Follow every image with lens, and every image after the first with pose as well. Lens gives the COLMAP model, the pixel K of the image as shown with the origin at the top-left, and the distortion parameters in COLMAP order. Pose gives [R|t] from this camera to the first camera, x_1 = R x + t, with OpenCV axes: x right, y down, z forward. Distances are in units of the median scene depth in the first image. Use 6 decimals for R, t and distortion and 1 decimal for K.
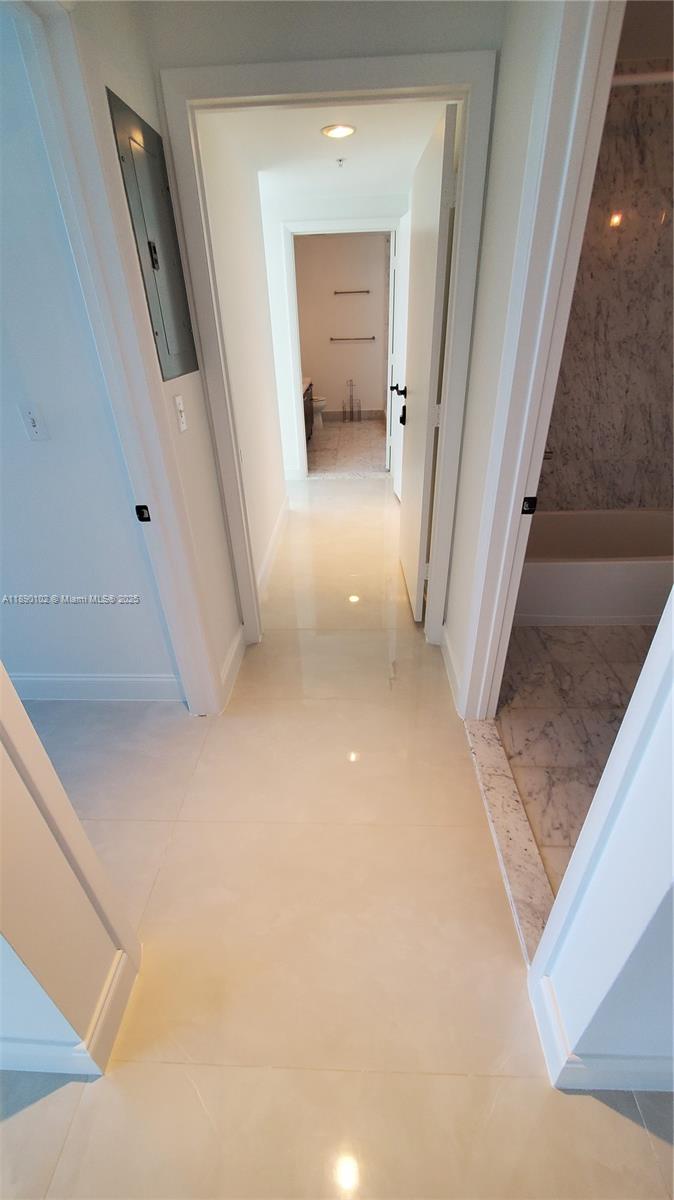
lens RADIAL K [[479.2, 0, 337.0], [0, 479.2, 600.0], [0, 0, 1]] dist [-0.000855, -0.002954]
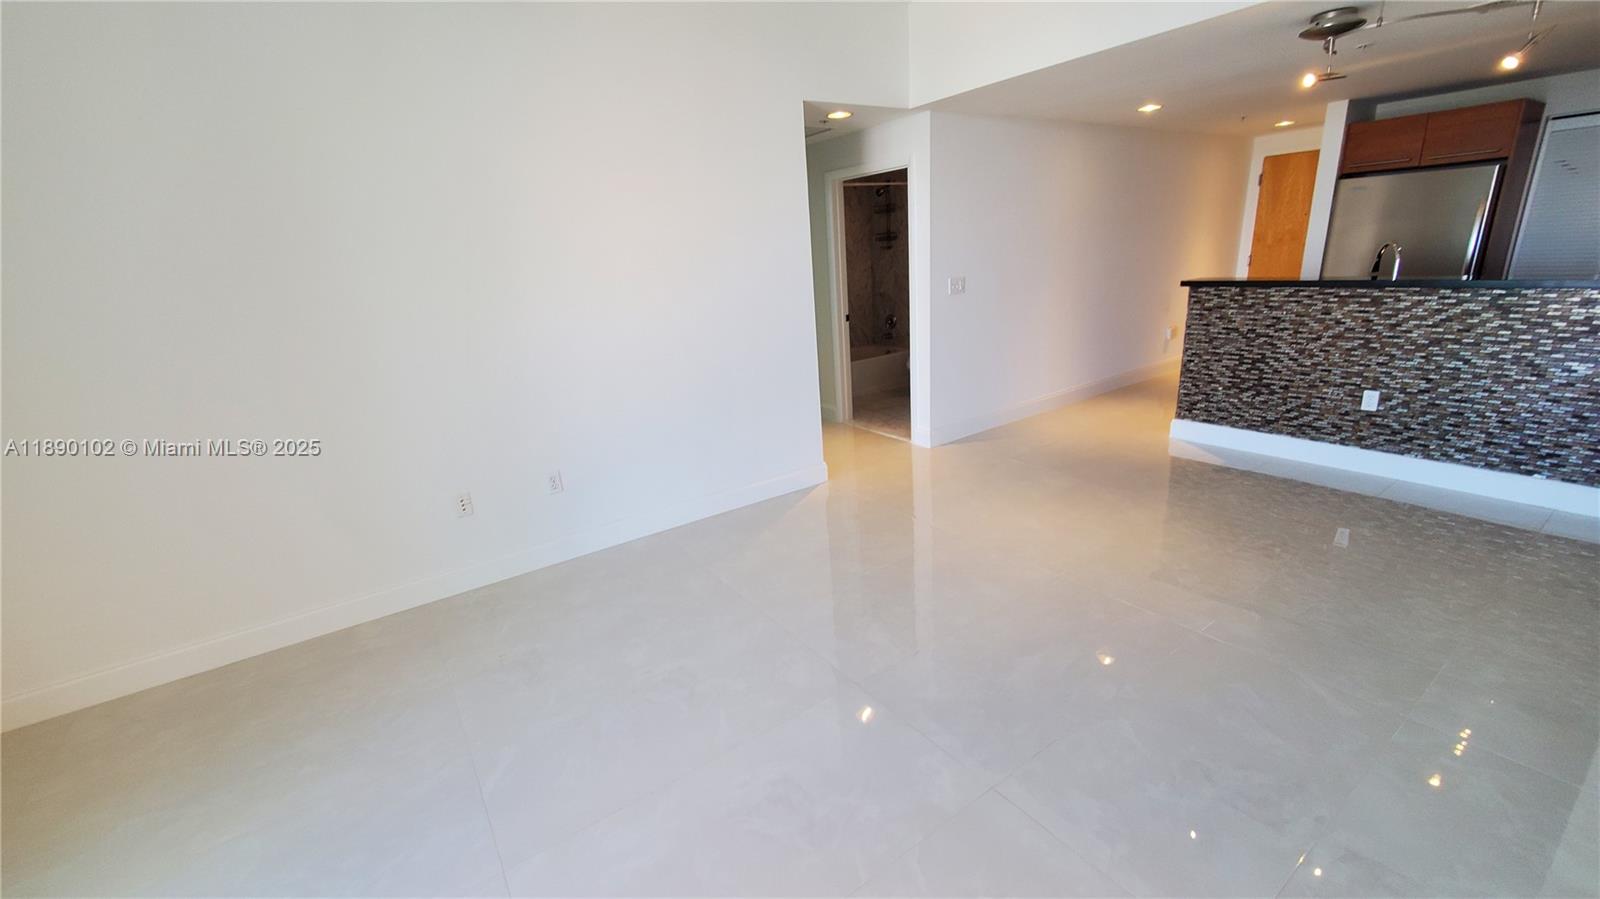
lens RADIAL K [[635.9, 0, 793.0], [0, 635.9, 453.0], [0, 0, 1]] dist [-0.006570, 0.000351]
pose [[0.806189, -0.197340, 0.557778, -1.268088], [0.334323, 0.929746, -0.154276, 0.610721], [-0.488147, 0.310853, 0.815526, -0.988143]]
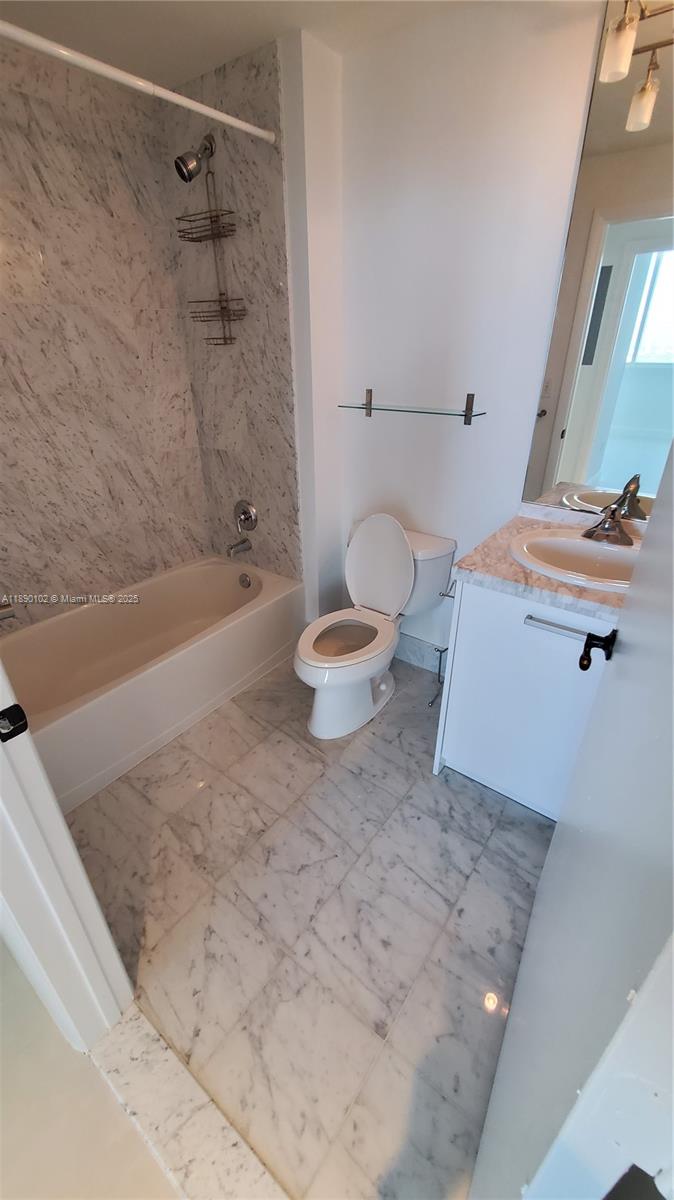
lens RADIAL K [[479.2, 0, 337.0], [0, 479.2, 600.0], [0, 0, 1]] dist [-0.000855, -0.002954]
pose [[0.576665, -0.359347, 0.733708, 0.170299], [0.404675, 0.905798, 0.125572, -0.150641], [-0.709715, 0.224500, 0.667761, 0.234202]]
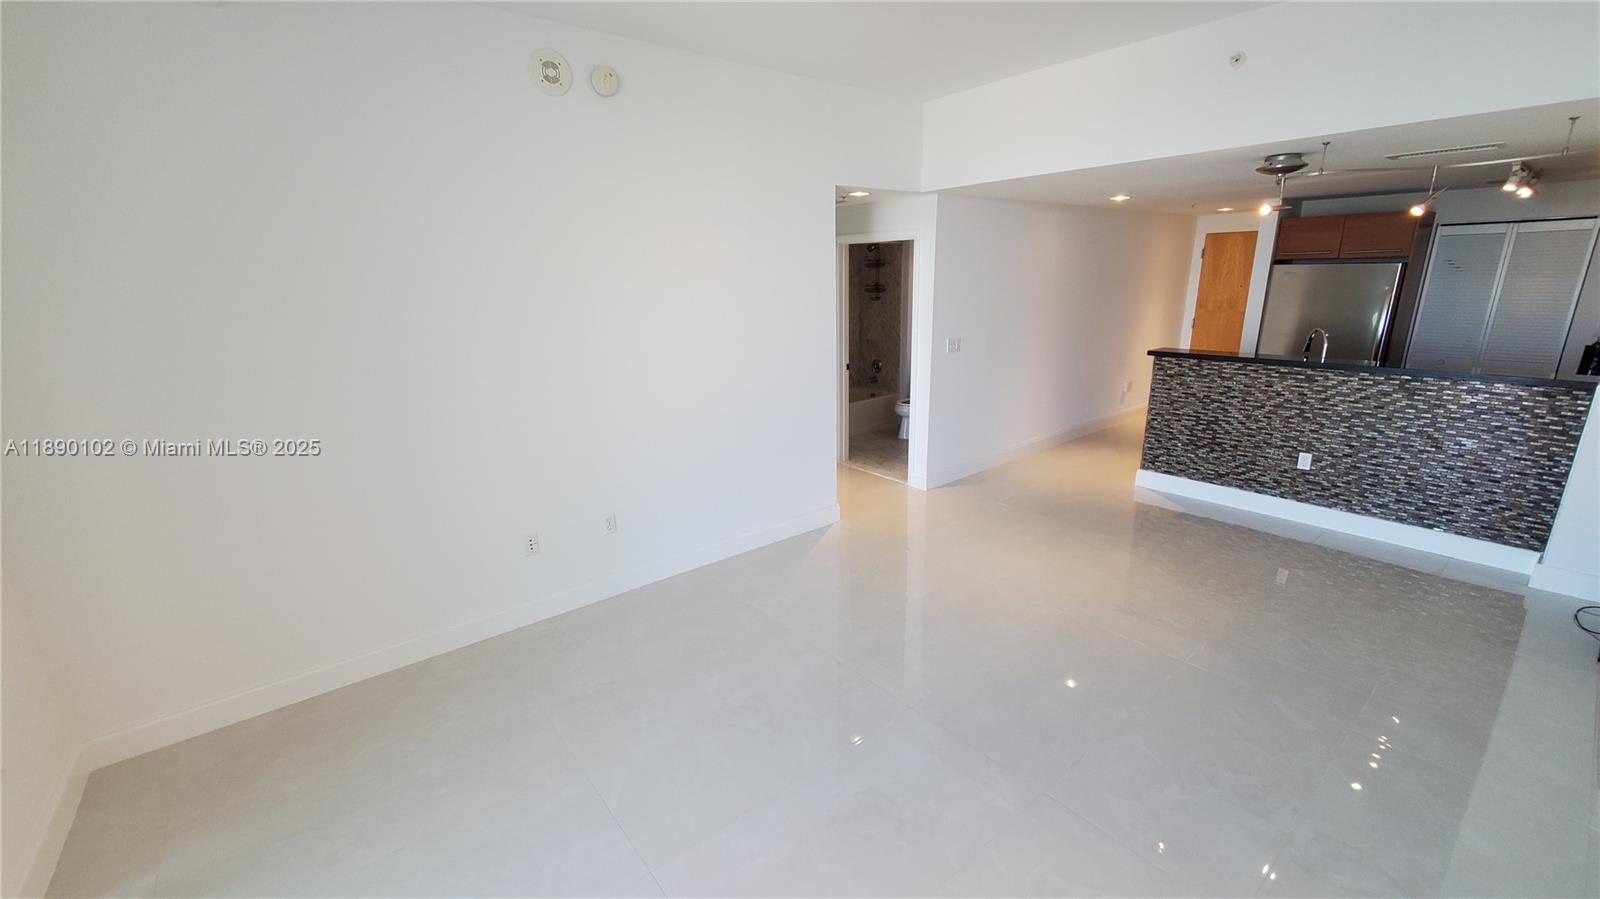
lens RADIAL K [[635.9, 0, 793.0], [0, 635.9, 453.0], [0, 0, 1]] dist [-0.006570, 0.000351]
pose [[0.761388, -0.158694, 0.628573, -1.511408], [0.326269, 0.931637, -0.160001, 0.512121], [-0.560211, 0.326907, 0.761114, -1.026770]]
